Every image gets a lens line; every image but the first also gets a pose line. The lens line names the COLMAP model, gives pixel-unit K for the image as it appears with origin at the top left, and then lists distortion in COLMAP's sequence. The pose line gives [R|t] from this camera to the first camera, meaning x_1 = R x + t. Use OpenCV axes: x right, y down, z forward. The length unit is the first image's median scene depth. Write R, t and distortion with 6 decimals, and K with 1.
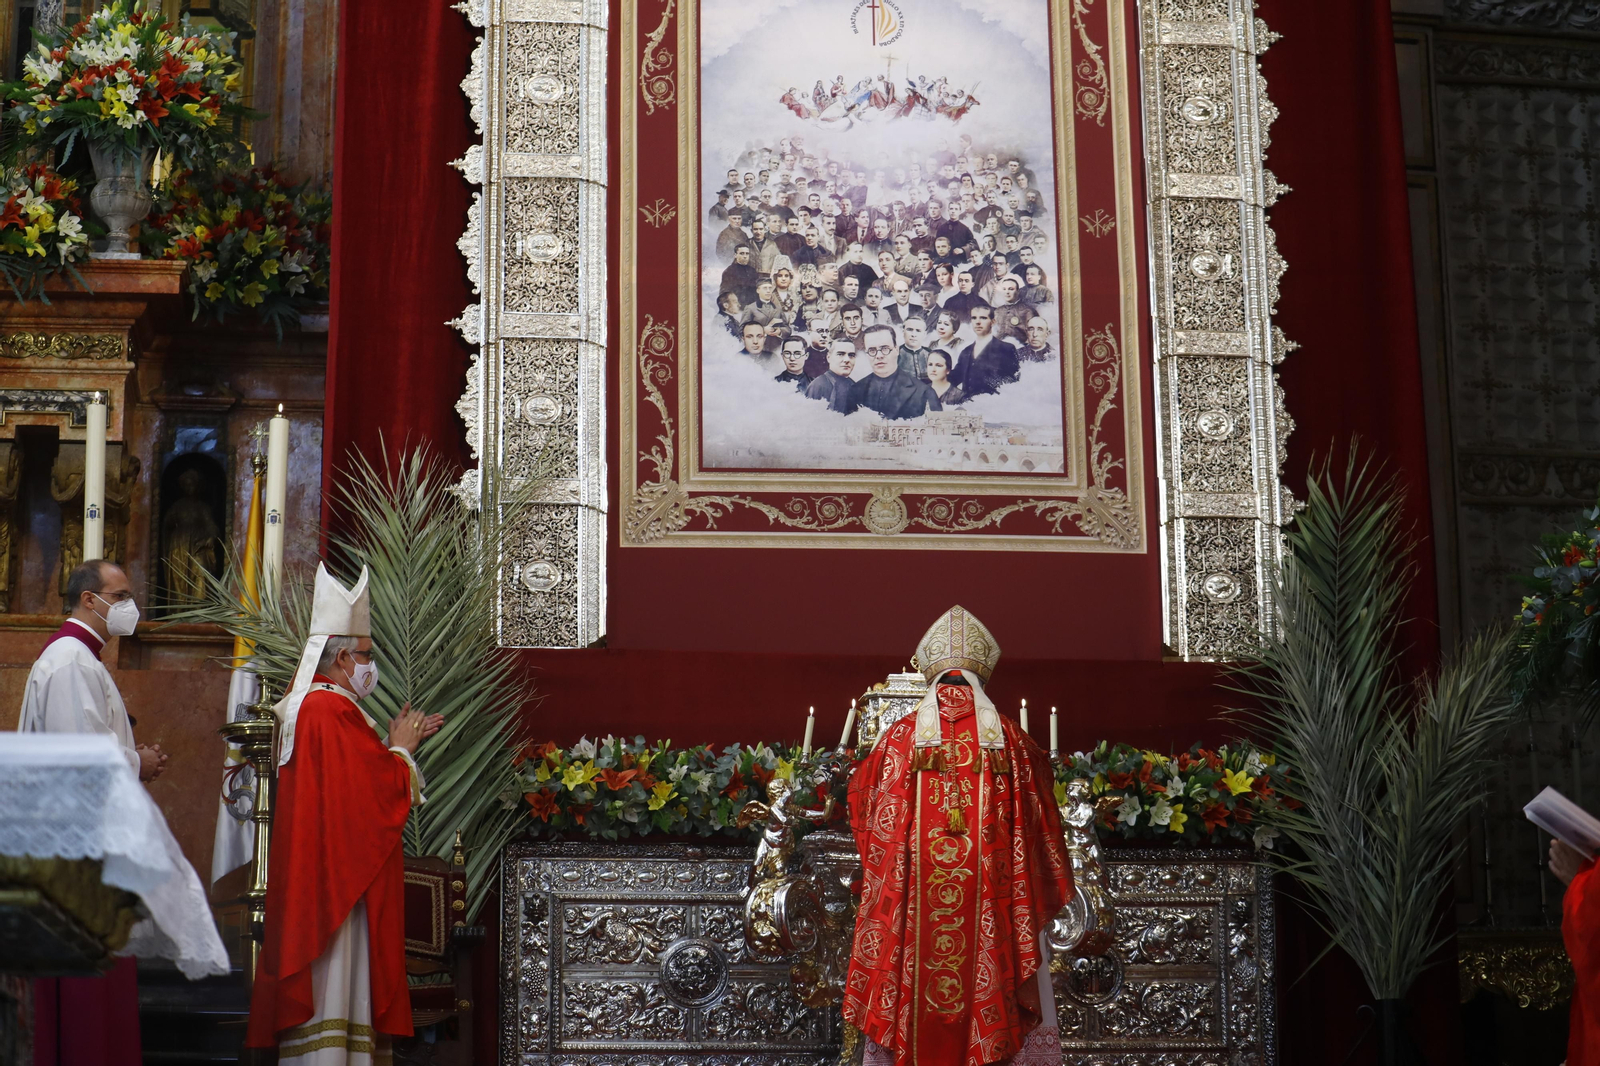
lens RADIAL K [[3257.2, 0, 810.4], [0, 3257.2, 478.7], [0, 0, 1]] dist [-0.246524, 0.000000]
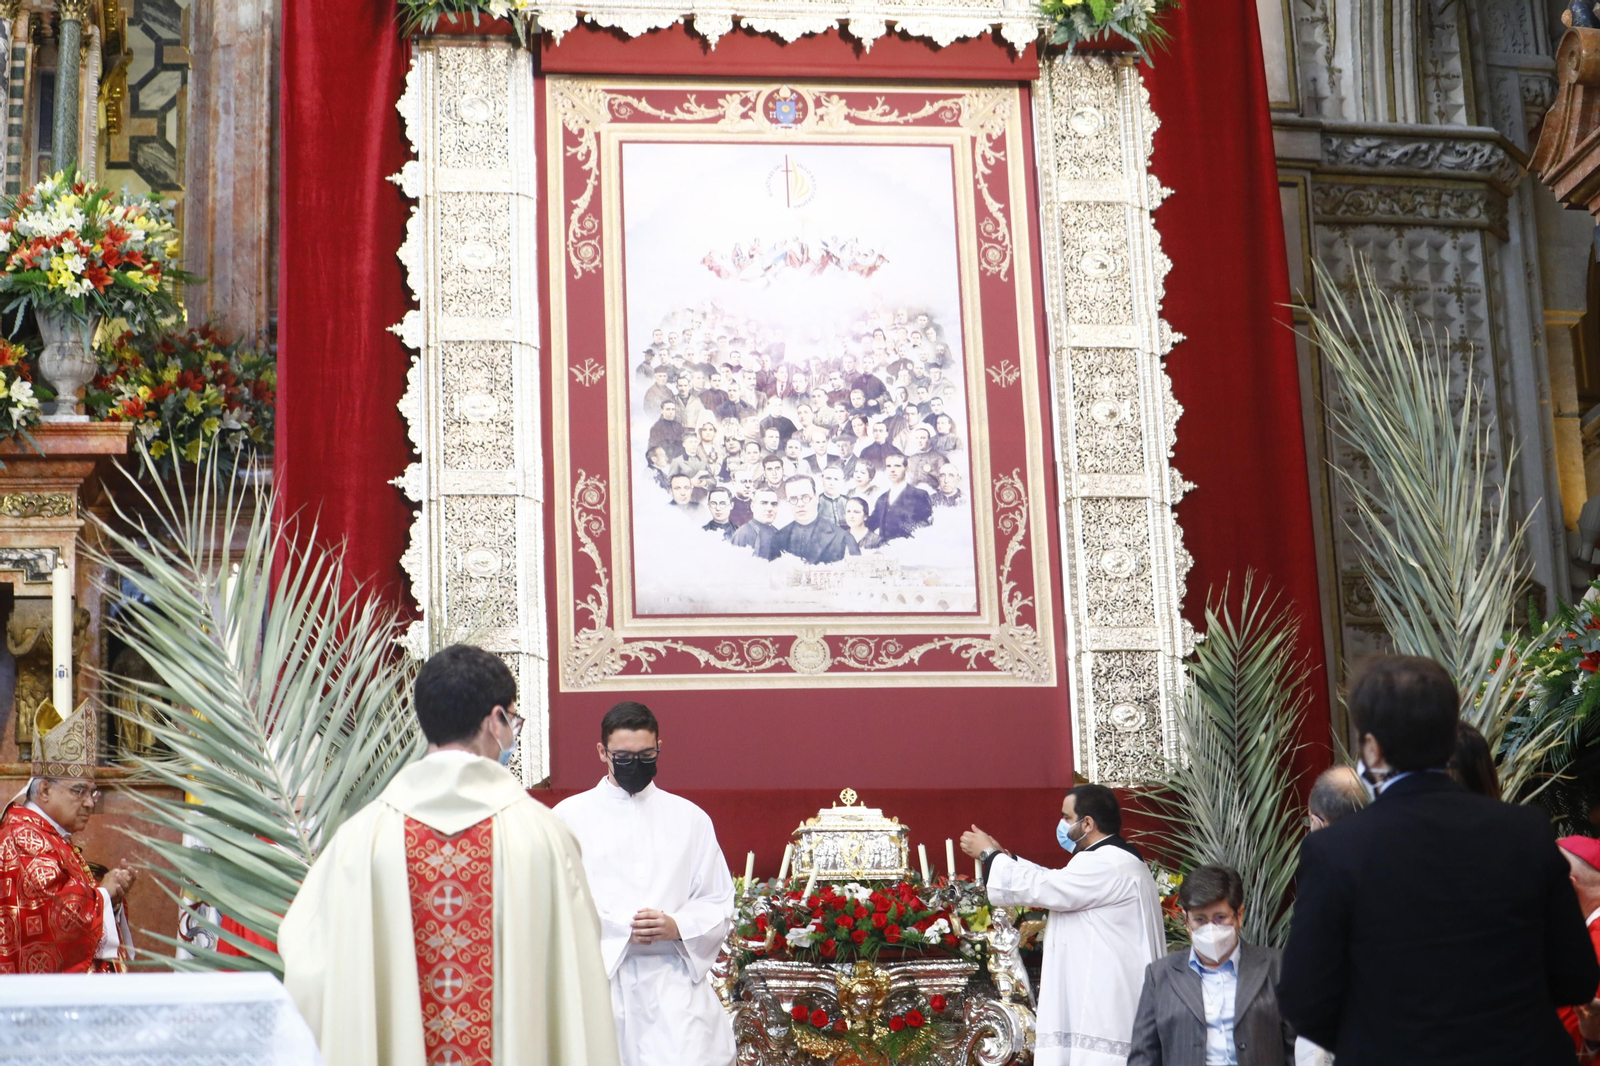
lens RADIAL K [[3257.2, 0, 802.0], [0, 3257.2, 556.0], [0, 0, 1]] dist [-0.246524, 0.000000]
pose [[0.998890, -0.019724, 0.042764, -0.023748], [0.019733, 0.999805, 0.000208, -0.021165], [-0.042760, 0.000636, 0.999085, -0.055260]]
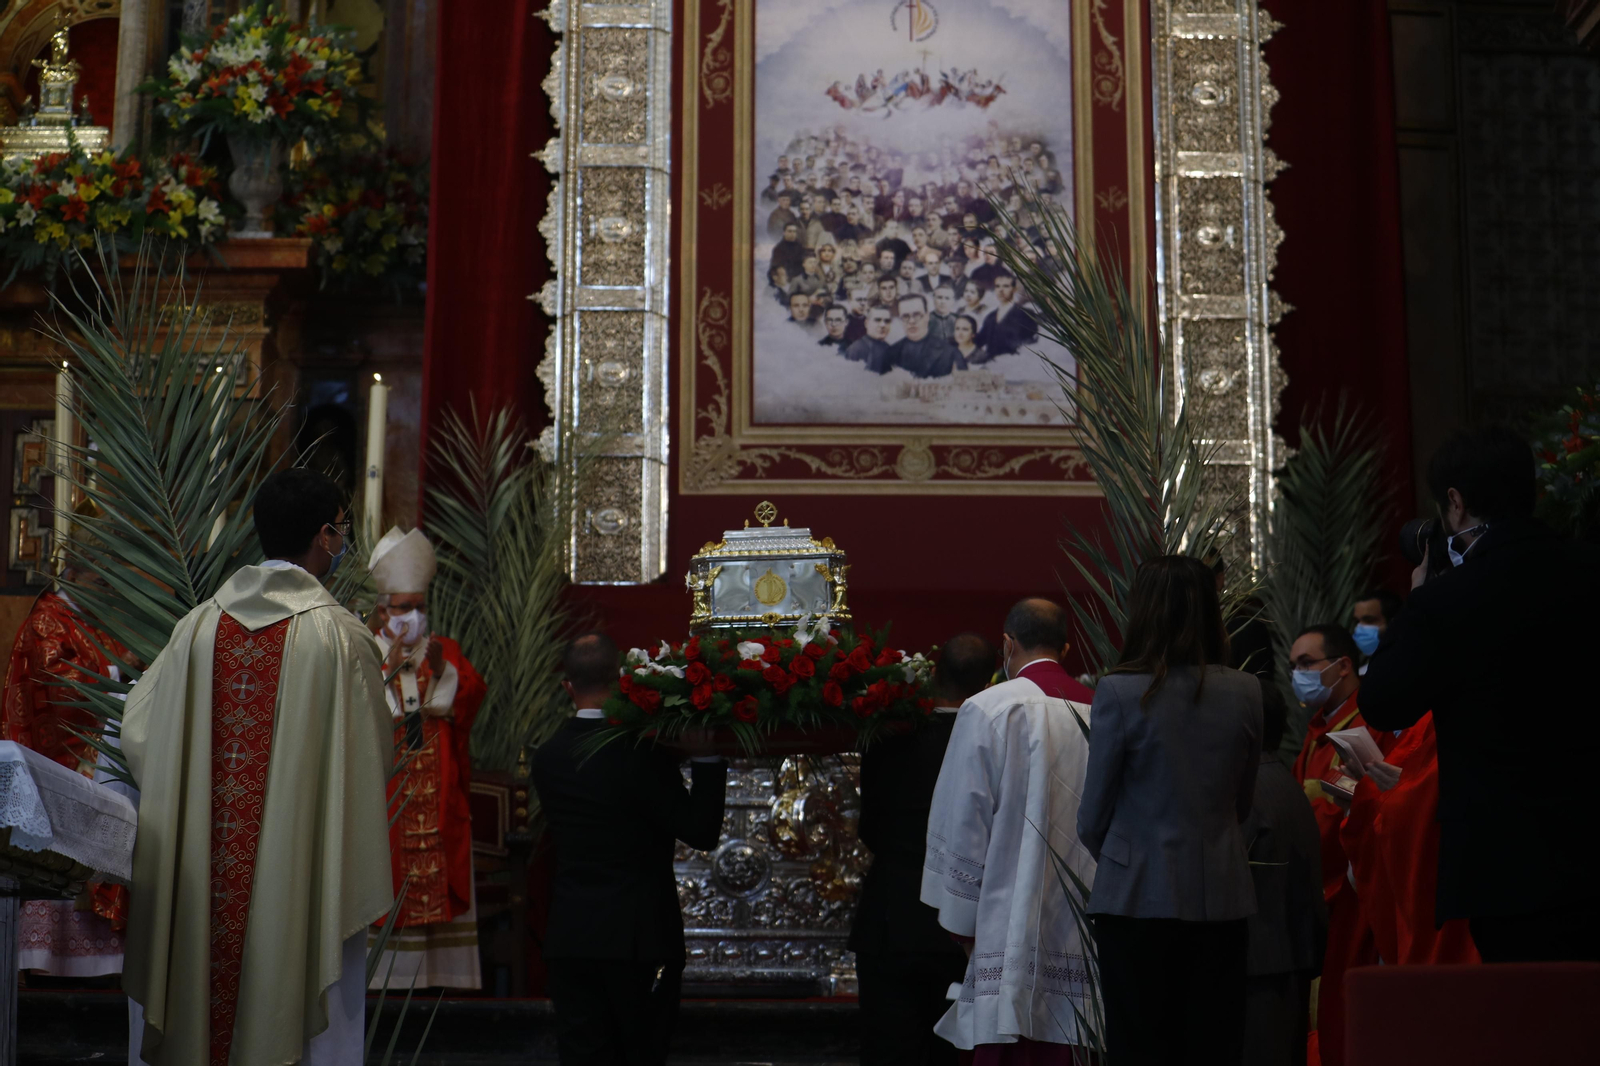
lens RADIAL K [[3257.2, 0, 782.2], [0, 3257.2, 504.6], [0, 0, 1]] dist [-0.246524, 0.000000]
pose [[0.995089, -0.003666, -0.098917, 0.086956], [0.008480, 0.998797, 0.048292, -0.029155], [0.098621, -0.048893, 0.993923, -0.123051]]
